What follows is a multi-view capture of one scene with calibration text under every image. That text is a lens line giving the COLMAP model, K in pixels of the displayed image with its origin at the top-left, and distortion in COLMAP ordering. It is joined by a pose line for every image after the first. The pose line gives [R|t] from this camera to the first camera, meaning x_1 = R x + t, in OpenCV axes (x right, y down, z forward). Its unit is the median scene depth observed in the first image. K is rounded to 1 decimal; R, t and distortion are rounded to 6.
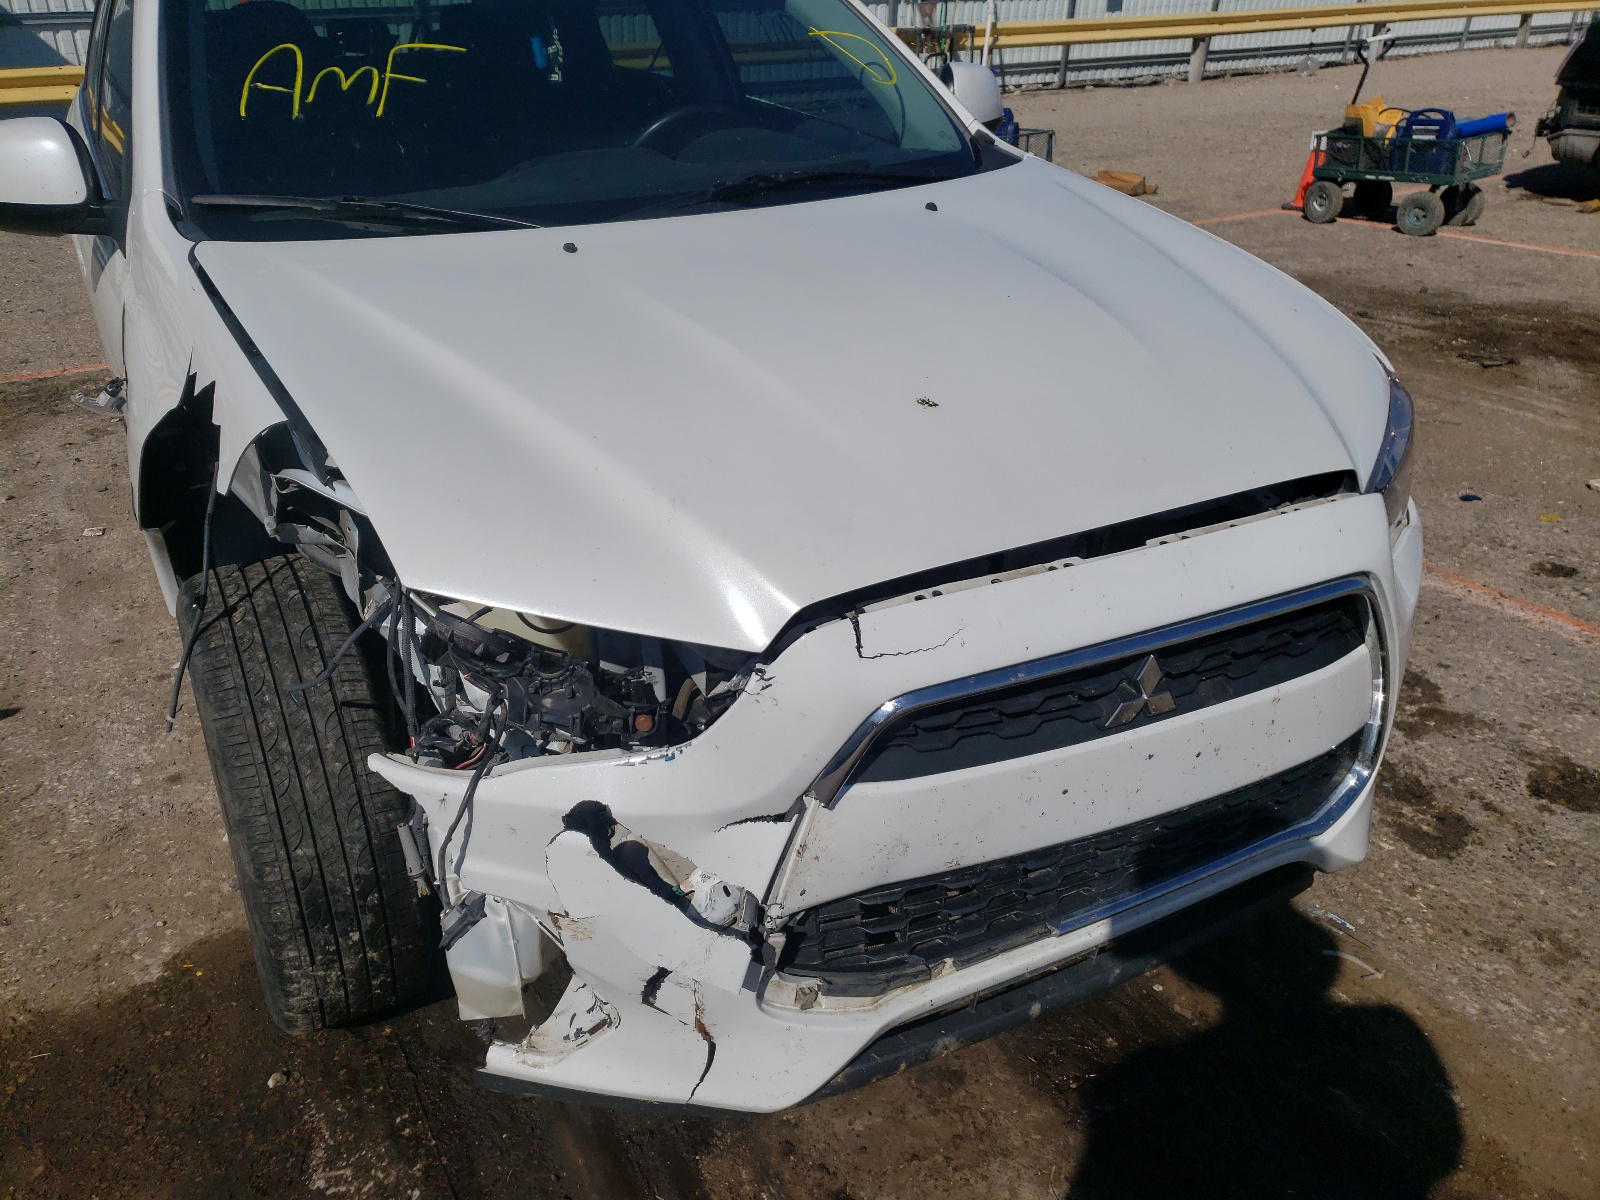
lens RADIAL K [[1343.1, 0, 800.0], [0, 1343.1, 600.0], [0, 0, 1]] dist [0.011922, -0.006773]
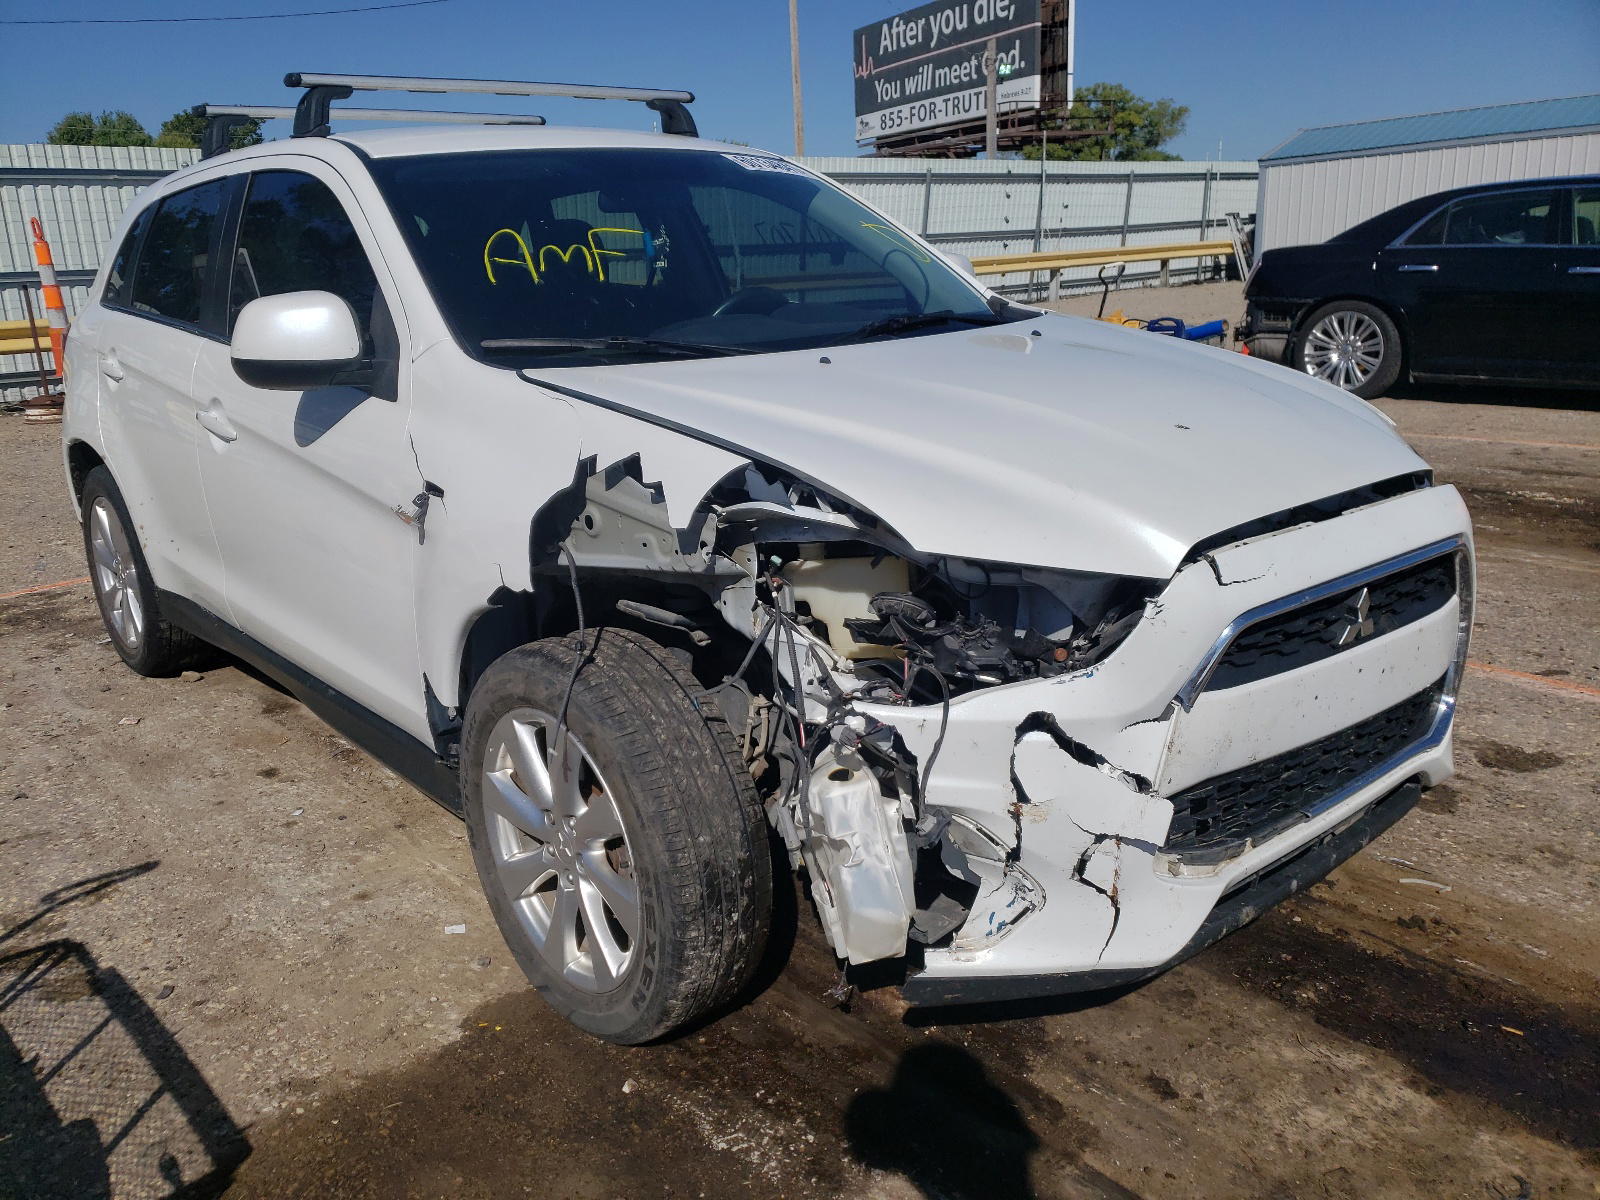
lens RADIAL K [[1343.1, 0, 800.0], [0, 1343.1, 600.0], [0, 0, 1]] dist [0.011922, -0.006773]
pose [[0.972970, -0.075671, 0.218181, -0.518381], [0.113330, 0.979657, -0.165617, 0.182085], [-0.201210, 0.185867, 0.961753, -0.196364]]
